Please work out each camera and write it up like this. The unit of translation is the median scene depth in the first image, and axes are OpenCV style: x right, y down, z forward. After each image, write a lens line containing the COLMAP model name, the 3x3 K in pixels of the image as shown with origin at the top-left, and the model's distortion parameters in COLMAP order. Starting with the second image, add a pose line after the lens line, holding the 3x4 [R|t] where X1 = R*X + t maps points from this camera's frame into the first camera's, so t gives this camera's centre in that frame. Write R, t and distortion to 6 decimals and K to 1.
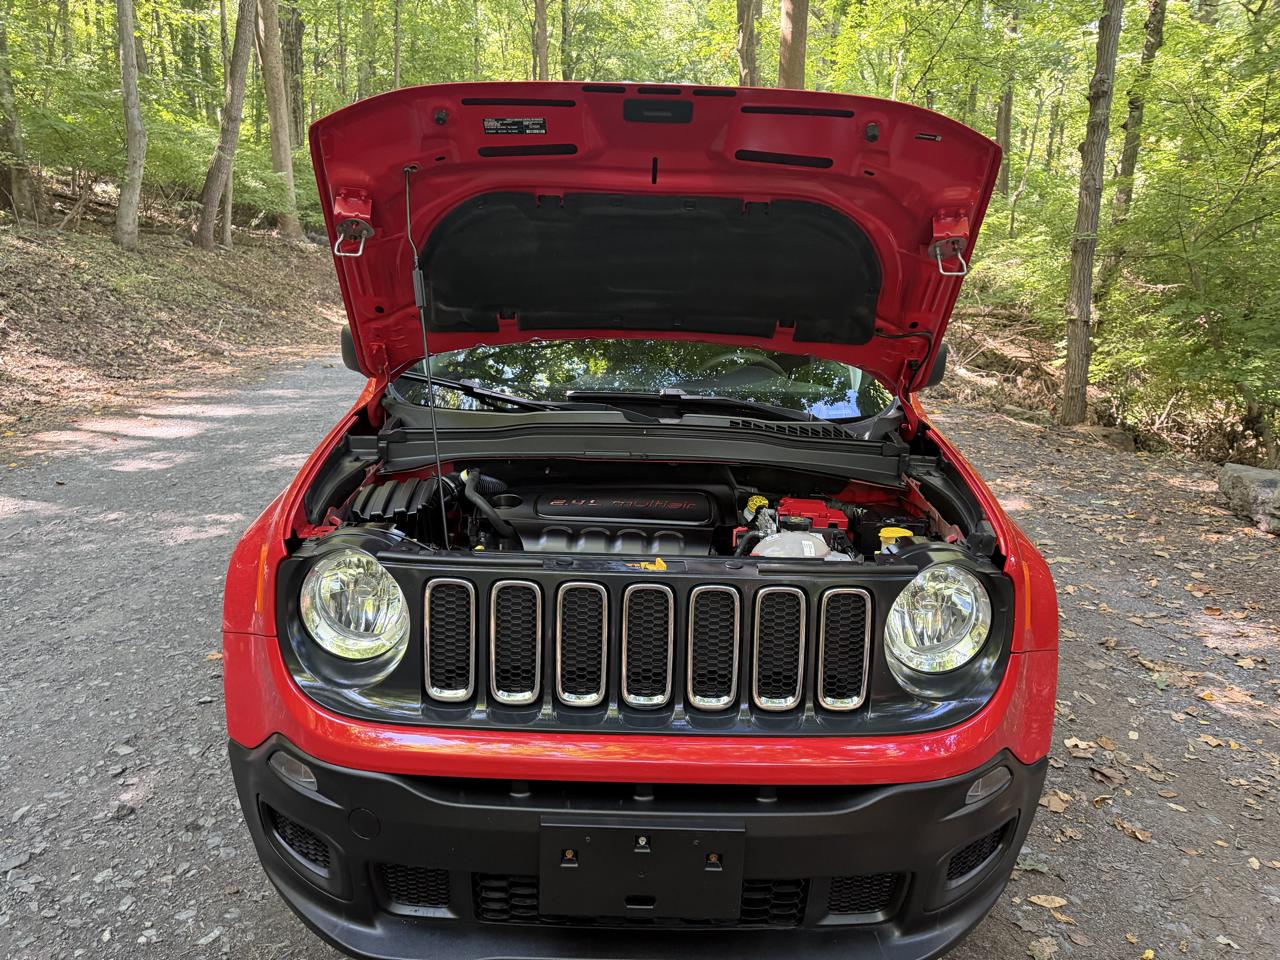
lens RADIAL K [[915.2, 0, 640.7], [0, 915.2, 496.4], [0, 0, 1]] dist [0.007687, -0.005884]
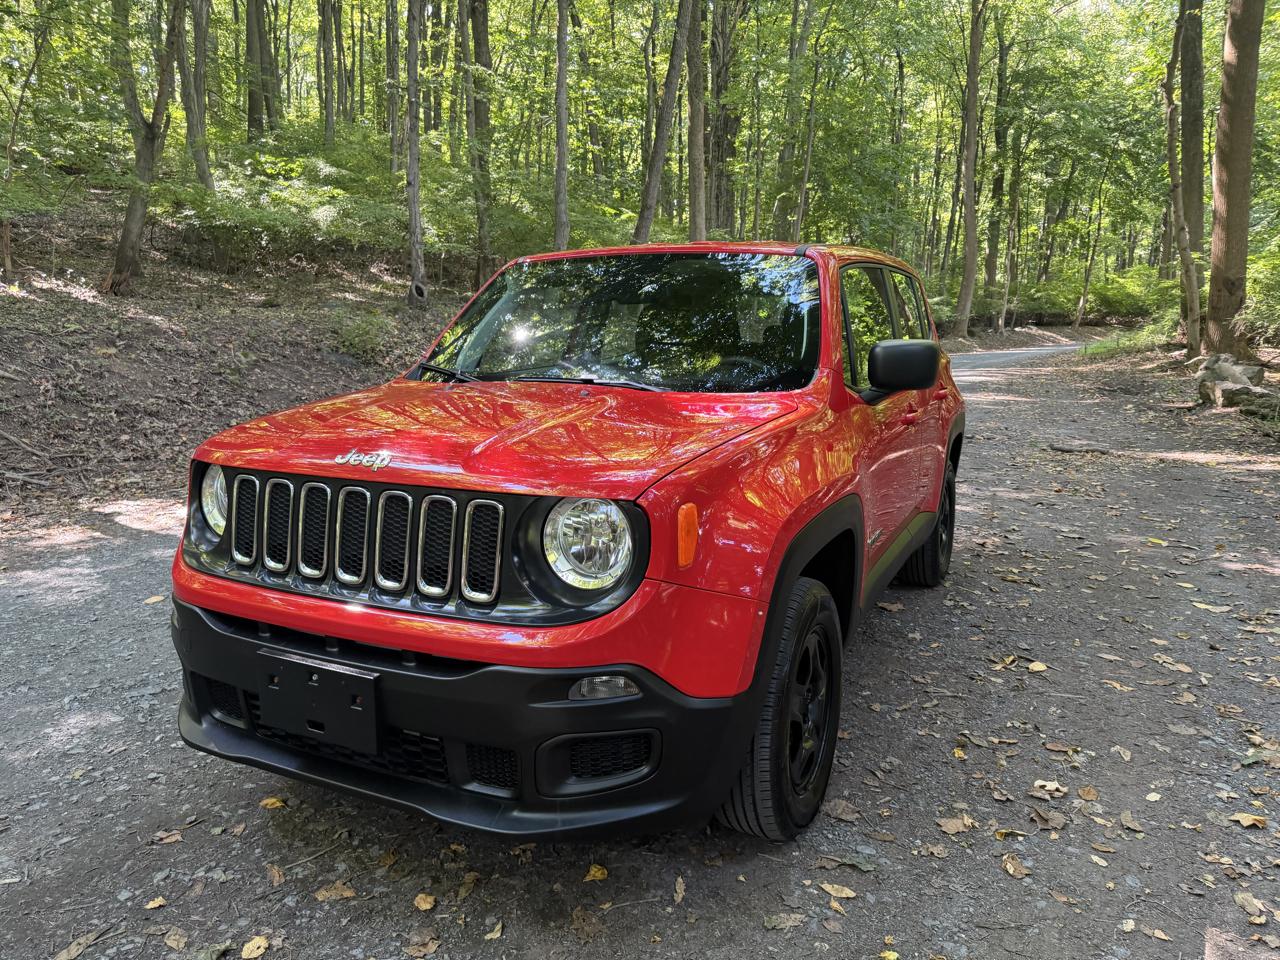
lens RADIAL K [[915.2, 0, 640.7], [0, 915.2, 496.4], [0, 0, 1]] dist [0.007687, -0.005884]
pose [[0.892268, 0.058089, -0.447753, 0.411187], [-0.091154, 0.994445, -0.052636, 0.060726], [0.442208, 0.087780, 0.892607, 0.006723]]
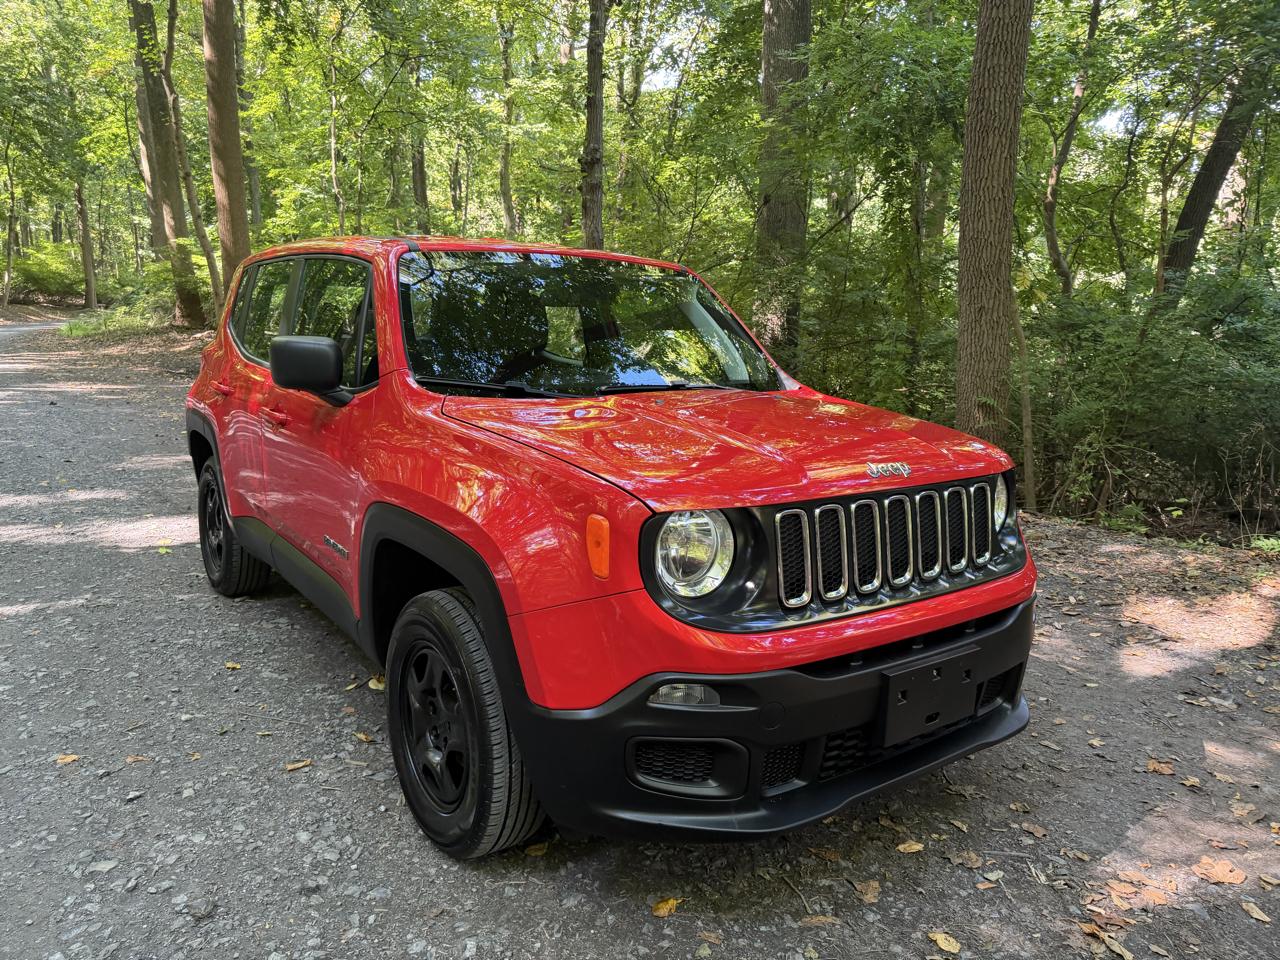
lens RADIAL K [[915.2, 0, 640.7], [0, 915.2, 496.4], [0, 0, 1]] dist [0.007687, -0.005884]
pose [[0.808892, -0.119476, 0.575690, -0.473689], [0.144484, 0.989504, 0.002345, 0.016692], [-0.569928, 0.081281, 0.817665, 0.035560]]
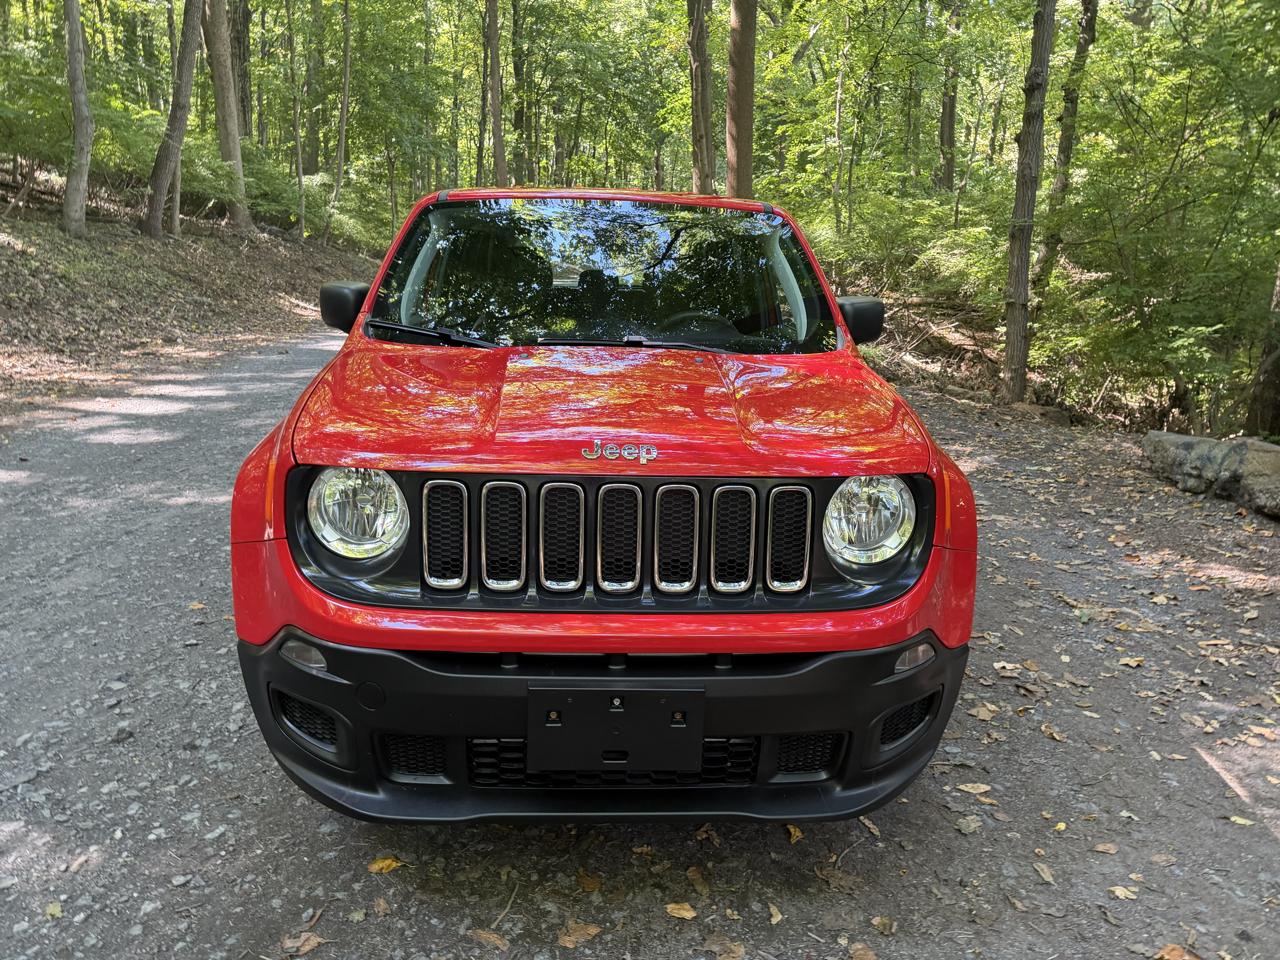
lens RADIAL K [[910.2, 0, 635.7], [0, 910.2, 491.8], [0, 0, 1]] dist [0.030735, -0.036887]
pose [[0.998988, -0.010127, 0.043820, -0.008978], [0.010052, 0.999948, 0.001918, 0.045177], [-0.043837, -0.001476, 0.999038, -0.060570]]
